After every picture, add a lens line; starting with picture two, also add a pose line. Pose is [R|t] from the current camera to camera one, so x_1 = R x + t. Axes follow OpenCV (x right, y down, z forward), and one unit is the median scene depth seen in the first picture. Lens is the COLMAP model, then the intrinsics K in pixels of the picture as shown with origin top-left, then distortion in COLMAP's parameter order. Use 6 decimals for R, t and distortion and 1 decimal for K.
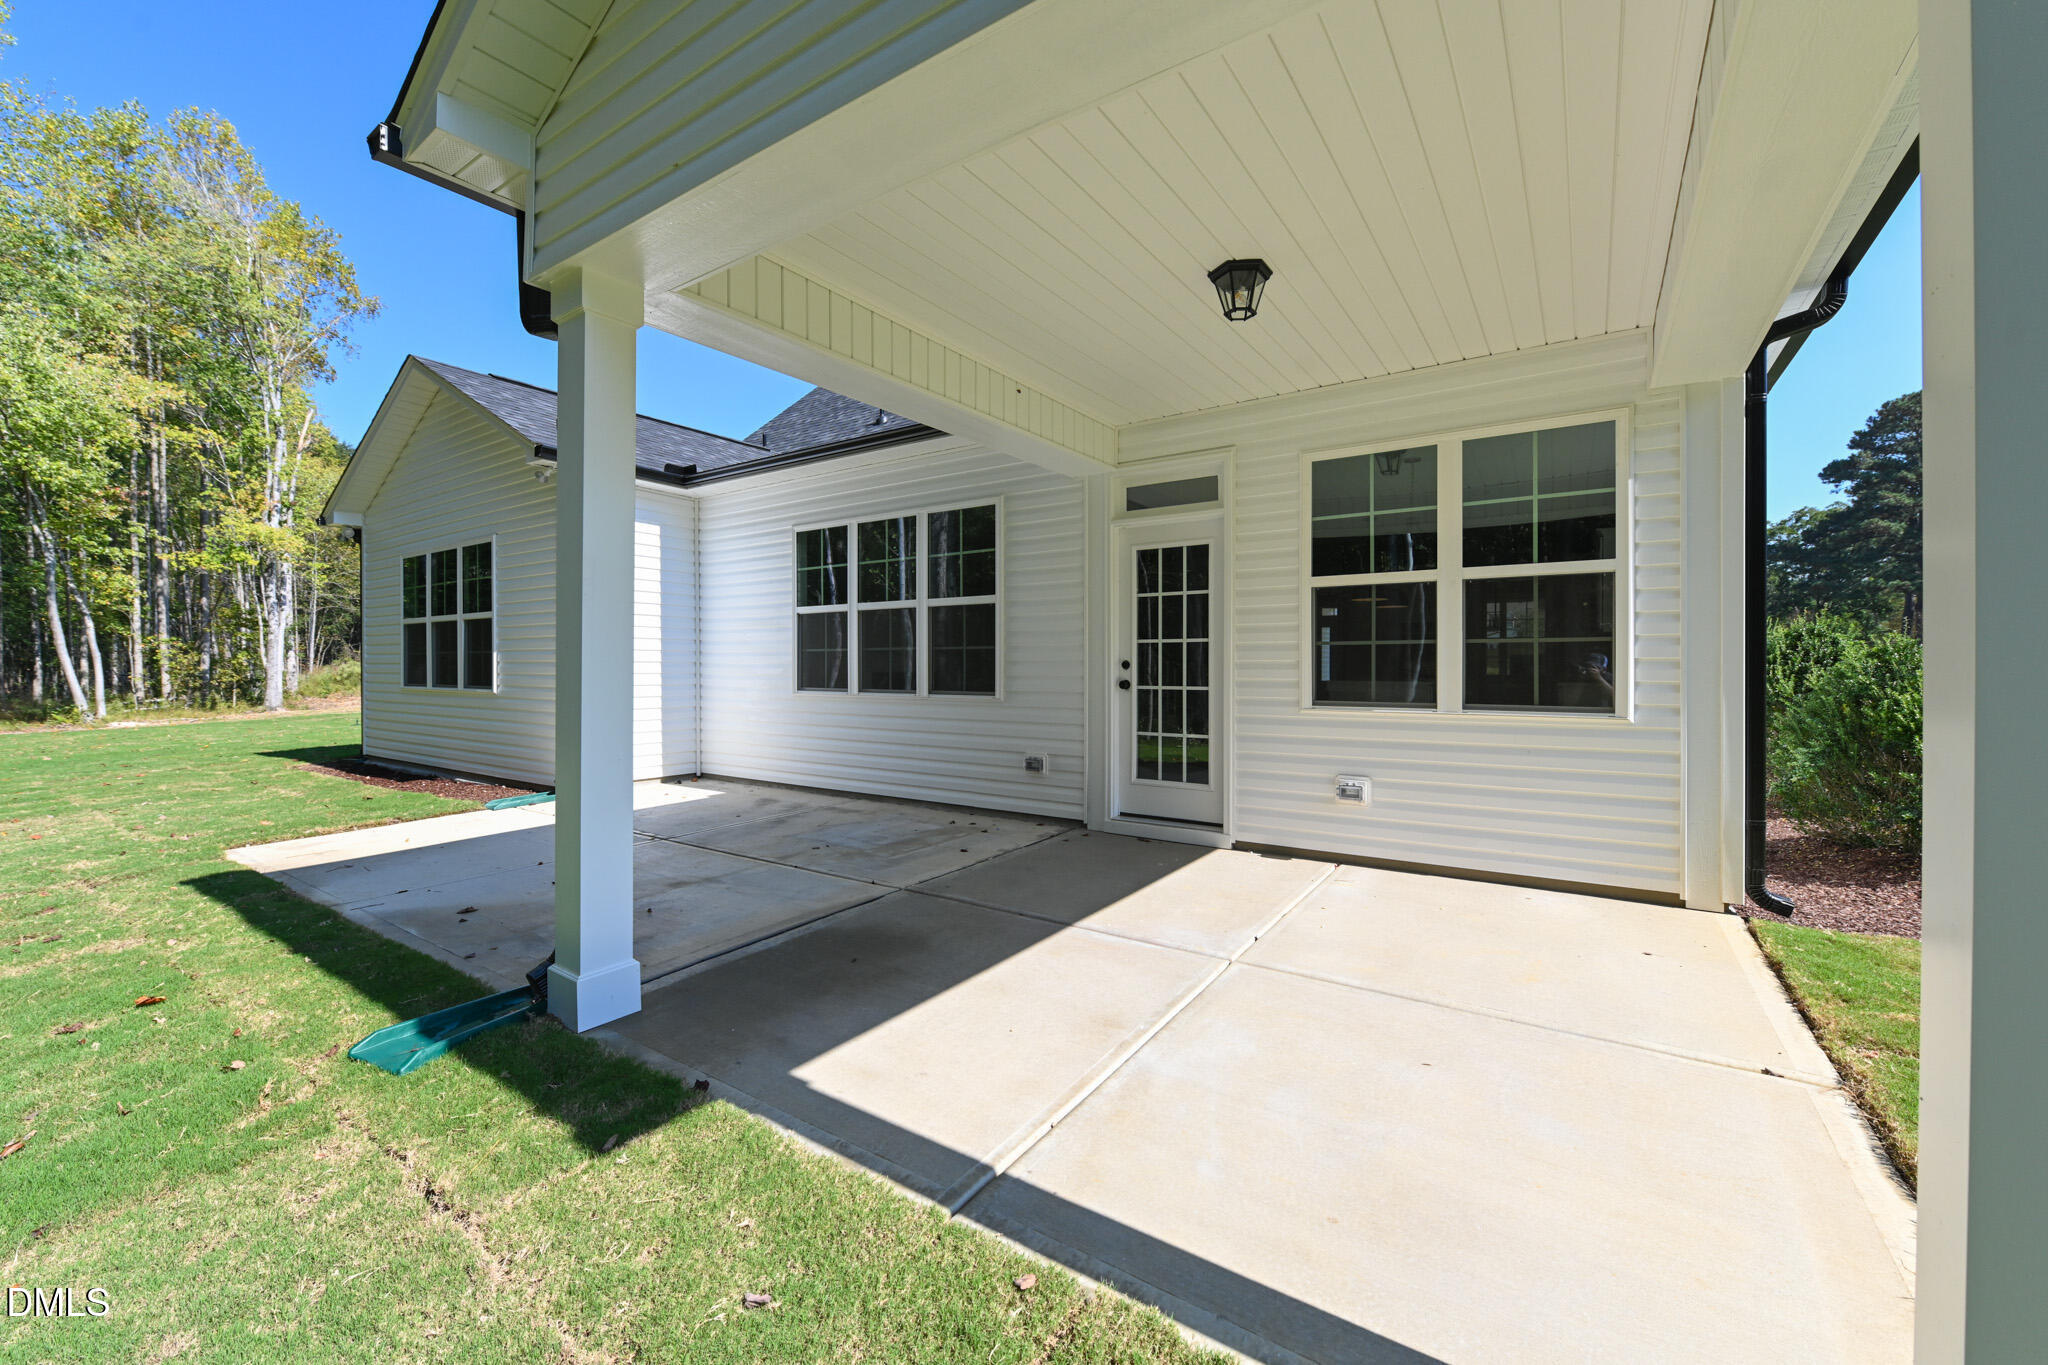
lens RADIAL K [[812.0, 0, 1019.8], [0, 812.0, 670.9], [0, 0, 1]] dist [-0.011321, -0.000120]
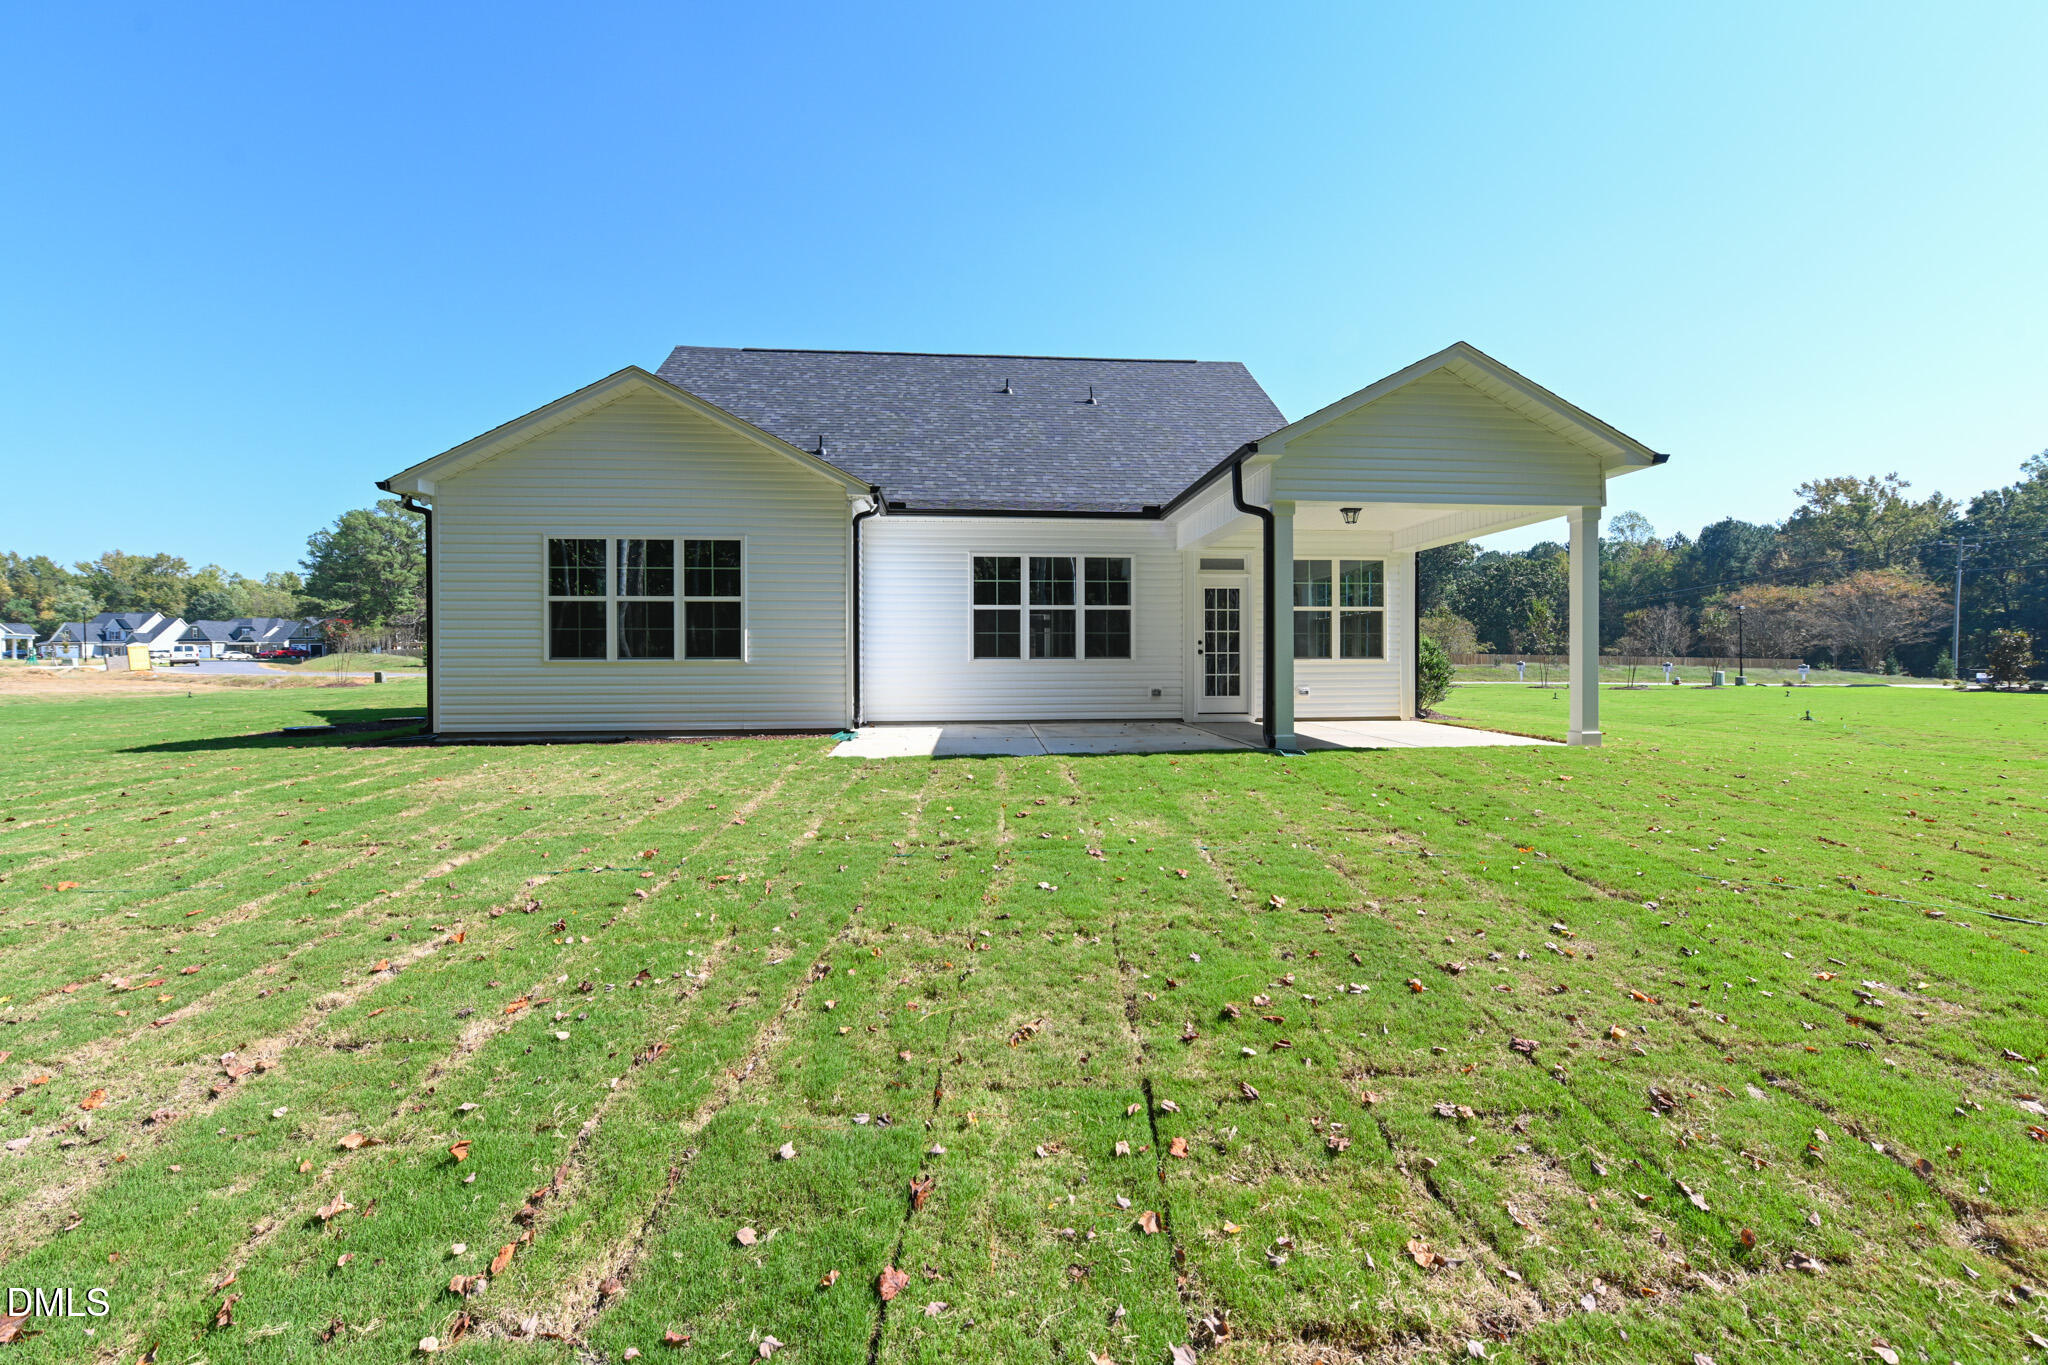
lens RADIAL K [[812.0, 0, 1019.8], [0, 812.0, 670.9], [0, 0, 1]] dist [-0.011321, -0.000120]
pose [[0.777598, -0.001742, 0.628759, -1.441409], [0.006577, 0.999964, -0.005364, 0.069041], [-0.628727, 0.008306, 0.777581, -0.318292]]
